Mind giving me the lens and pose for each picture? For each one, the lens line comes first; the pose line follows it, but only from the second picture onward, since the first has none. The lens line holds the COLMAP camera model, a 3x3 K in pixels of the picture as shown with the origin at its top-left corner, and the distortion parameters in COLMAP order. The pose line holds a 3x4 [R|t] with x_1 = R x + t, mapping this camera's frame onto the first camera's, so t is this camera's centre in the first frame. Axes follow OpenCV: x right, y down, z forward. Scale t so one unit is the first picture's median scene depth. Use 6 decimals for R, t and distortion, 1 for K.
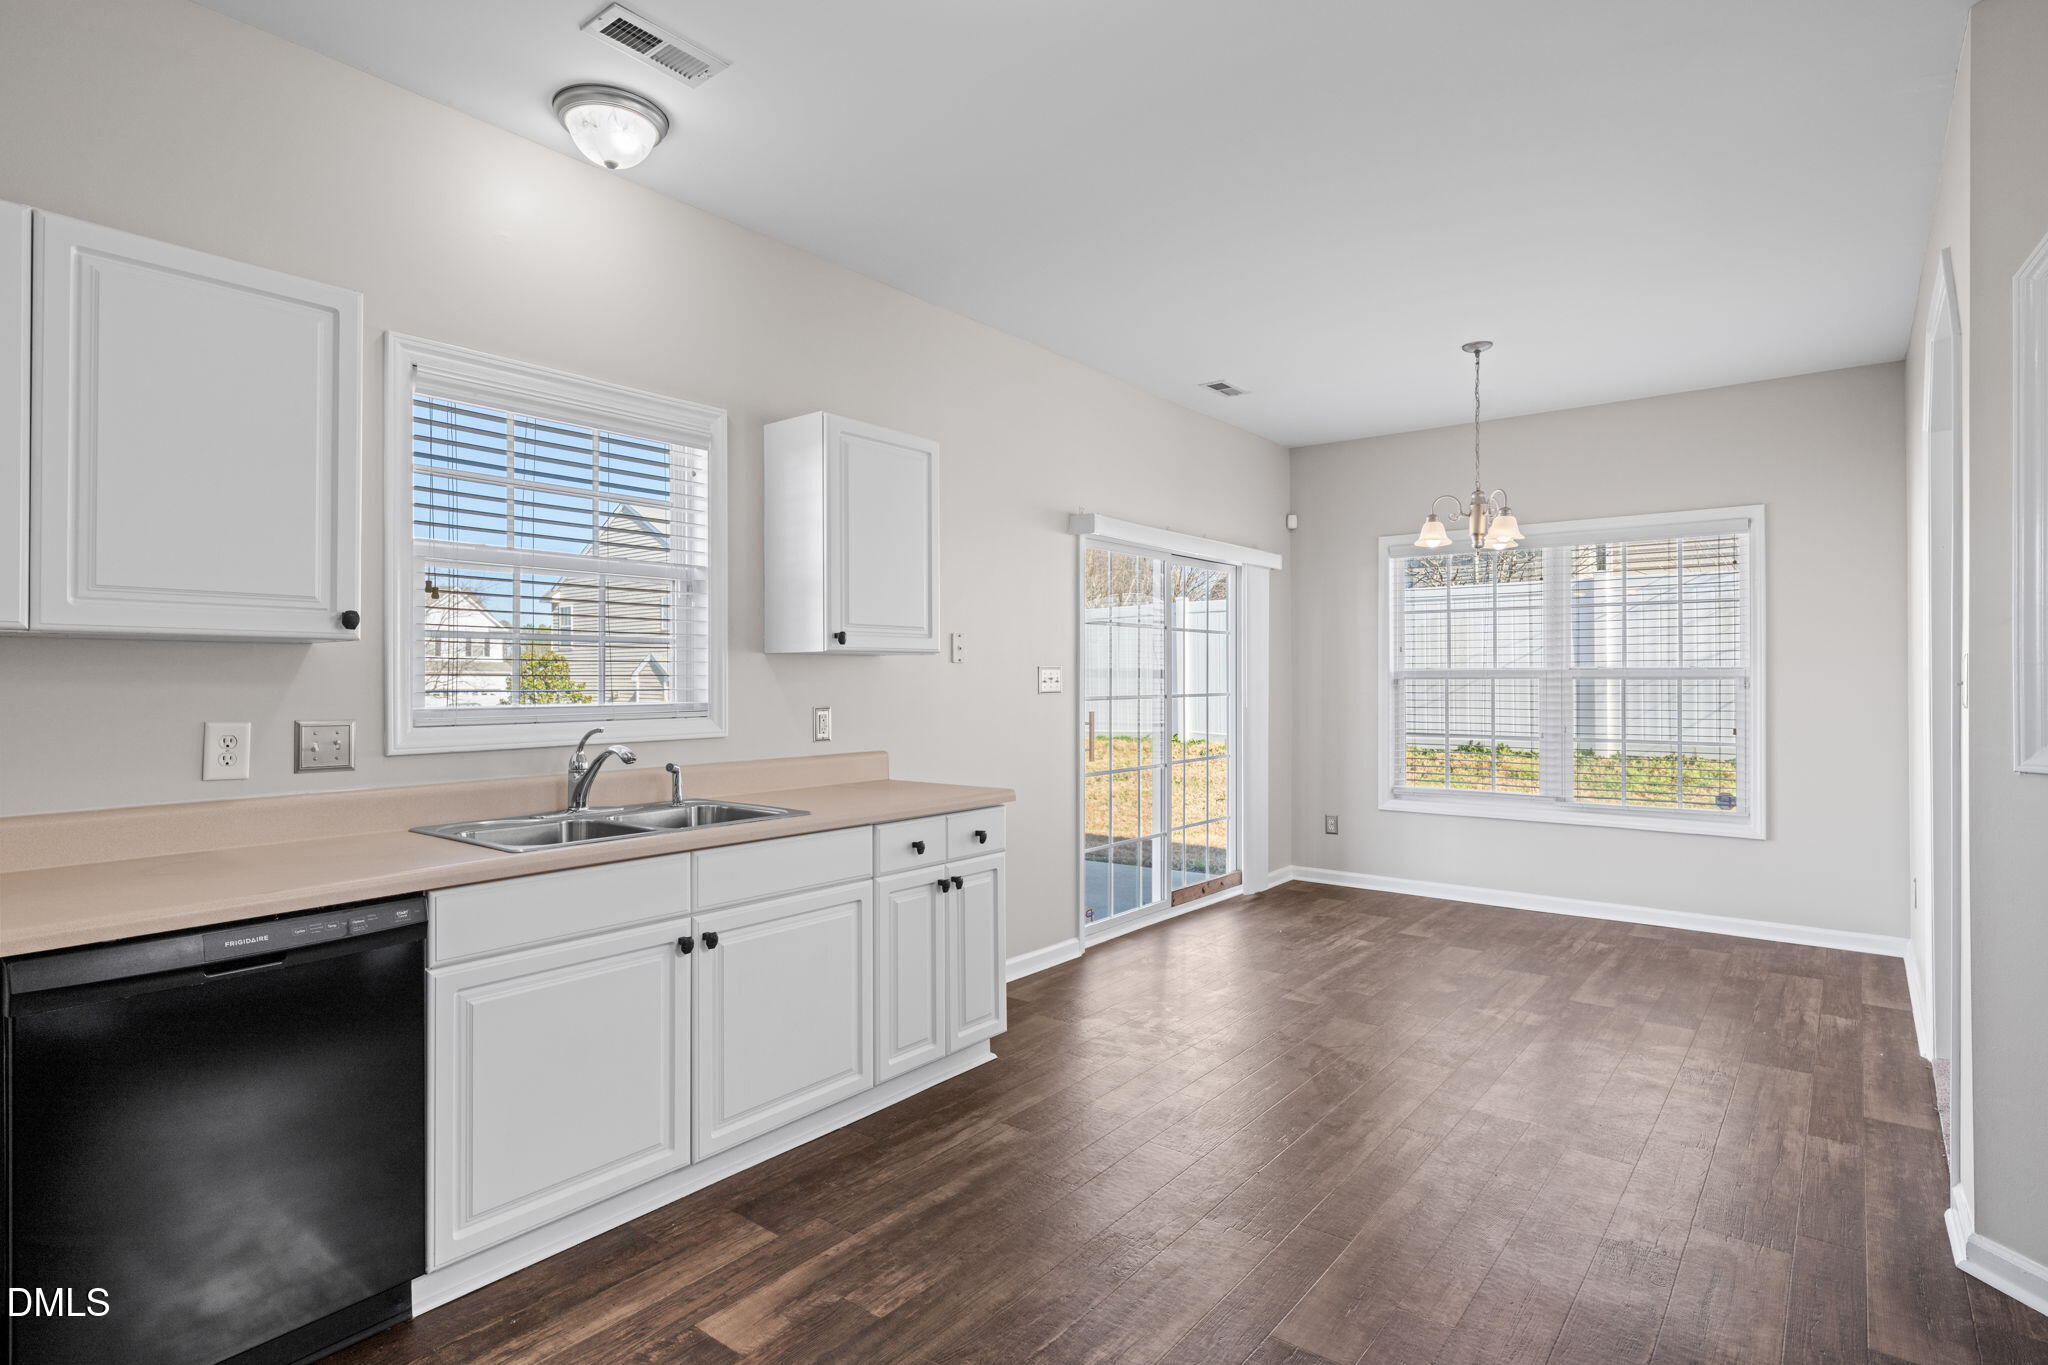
lens RADIAL K [[1050.8, 0, 1009.2], [0, 1050.8, 674.8], [0, 0, 1]] dist [-0.000206, 0.002424]
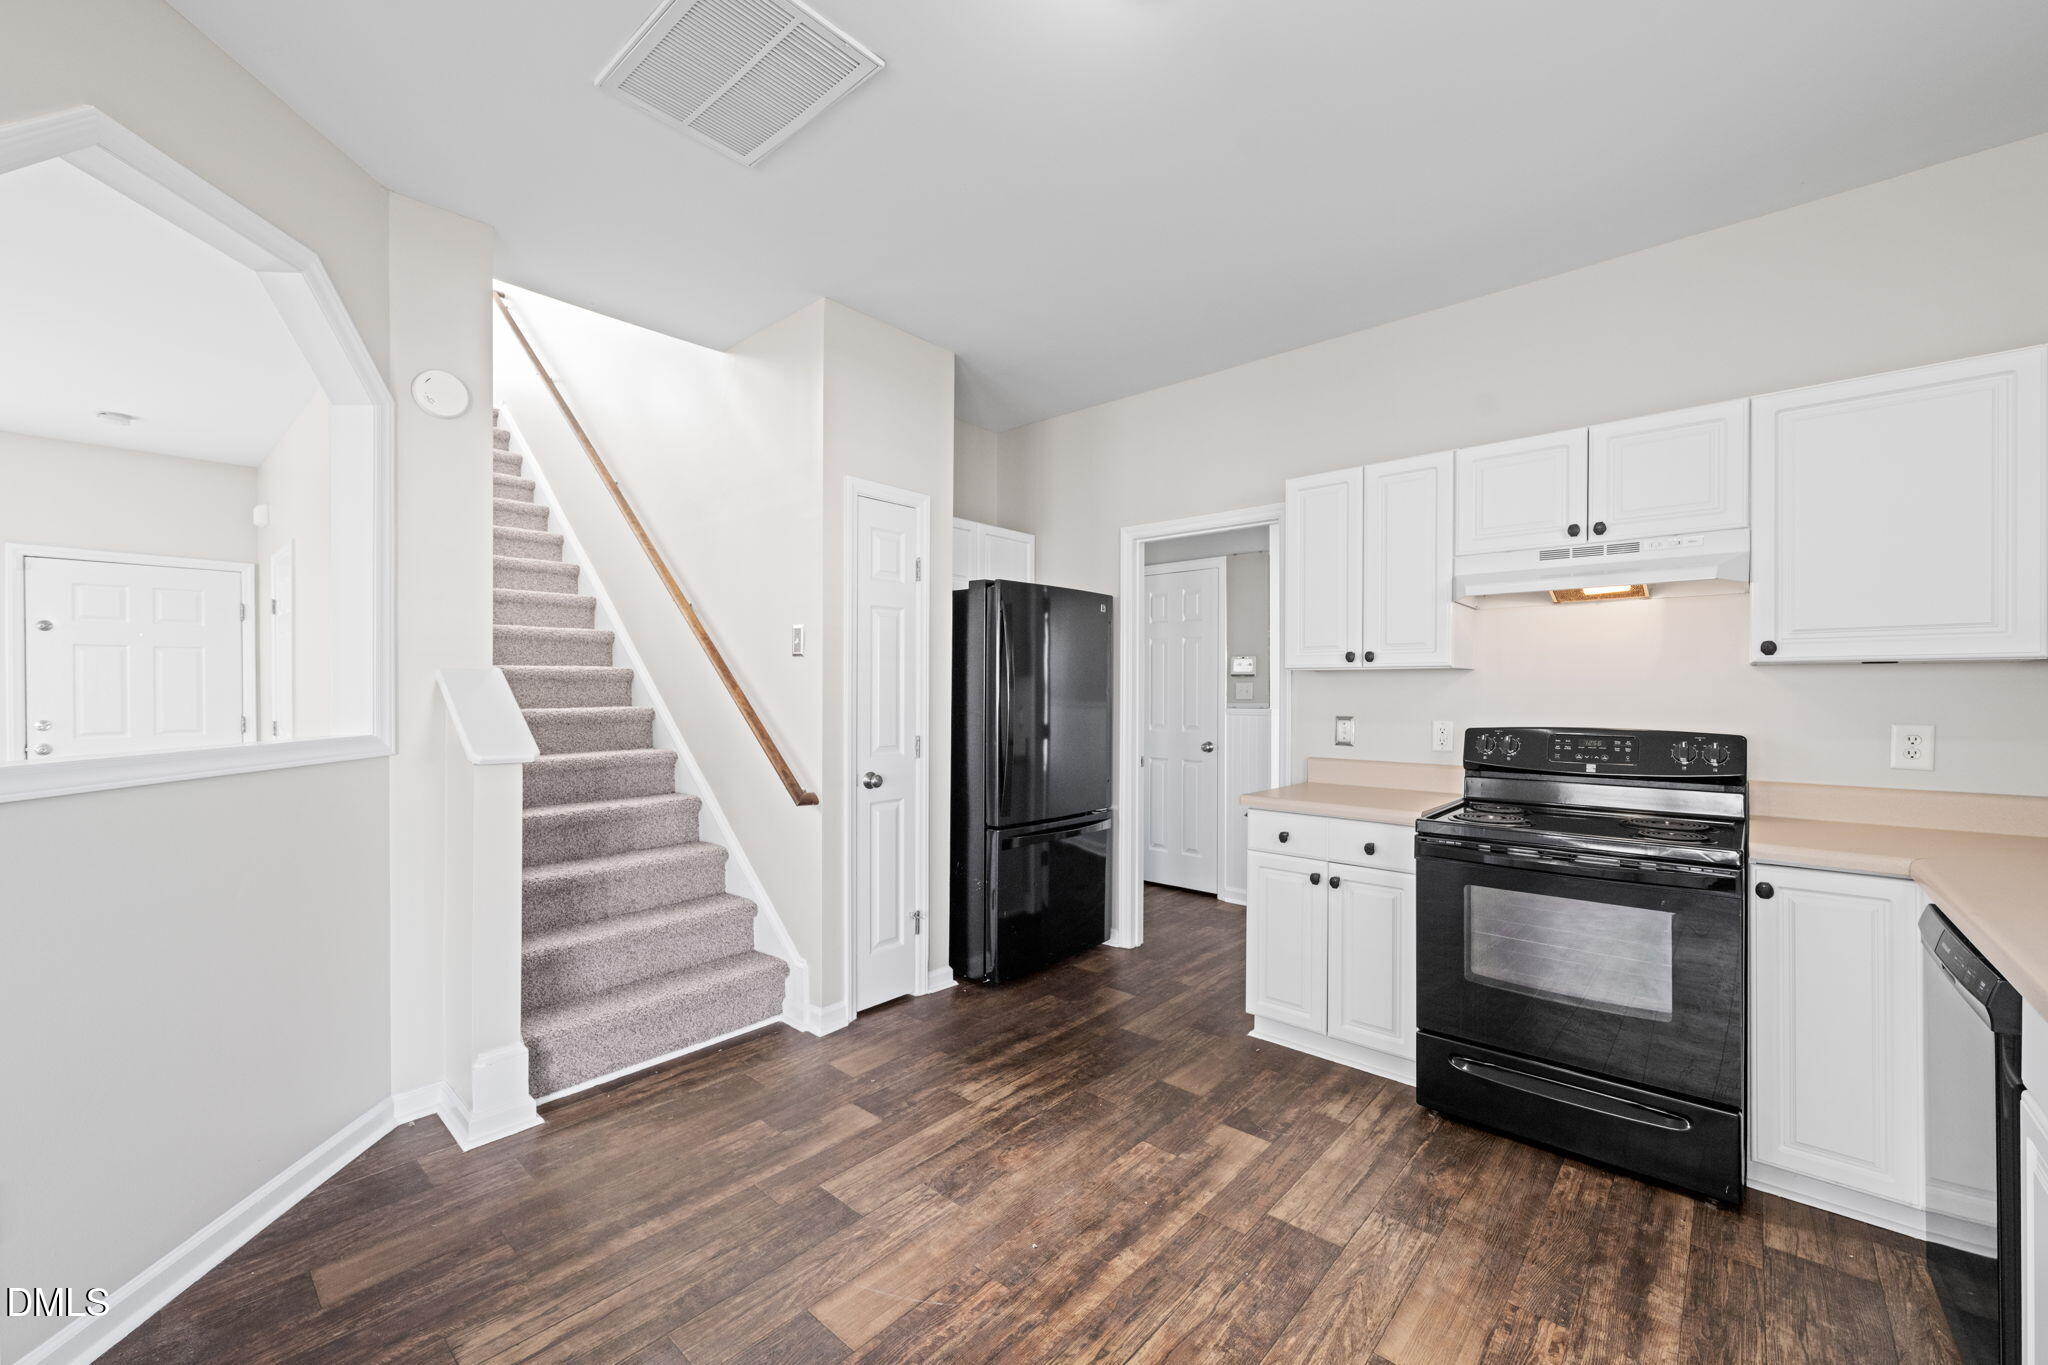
lens RADIAL K [[812.5, 0, 1010.3], [0, 812.5, 689.3], [0, 0, 1]] dist [-0.000457, 0.000406]
pose [[-0.998457, -0.006120, 0.055186, 0.789492], [-0.006758, 0.999912, -0.011393, 0.008106], [-0.055111, -0.011749, -0.998411, 1.815237]]
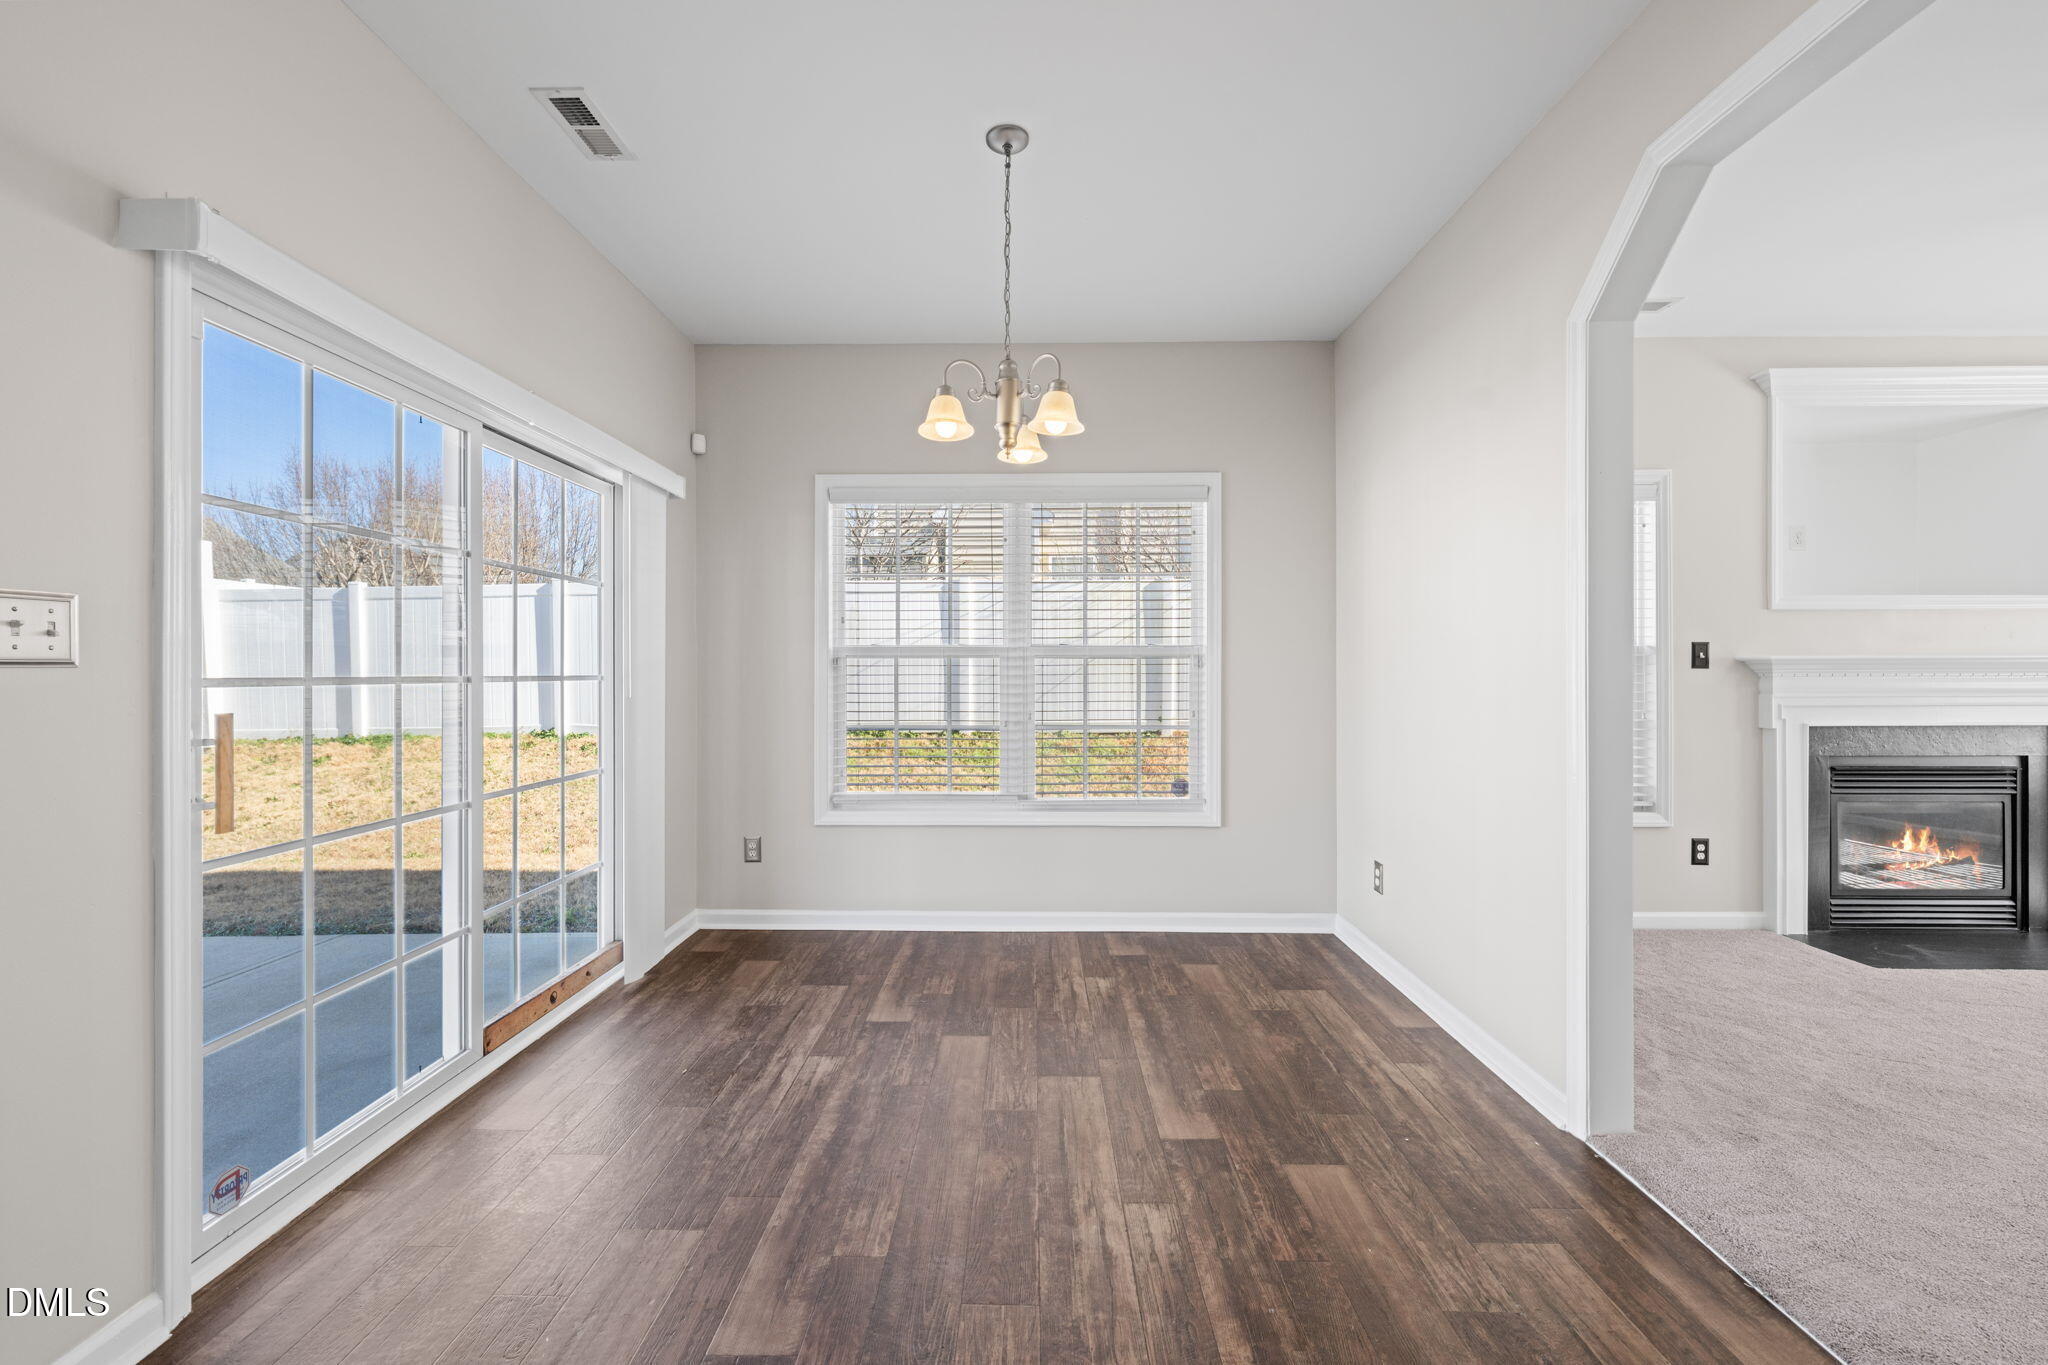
lens RADIAL K [[812.5, 0, 1014.9], [0, 812.5, 674.0], [0, 0, 1]] dist [-0.000457, 0.000406]
pose [[0.791266, -0.000302, 0.611473, 0.178441], [-0.002215, 0.999992, 0.003360, 0.024374], [-0.611469, -0.004013, 0.791258, 0.762809]]
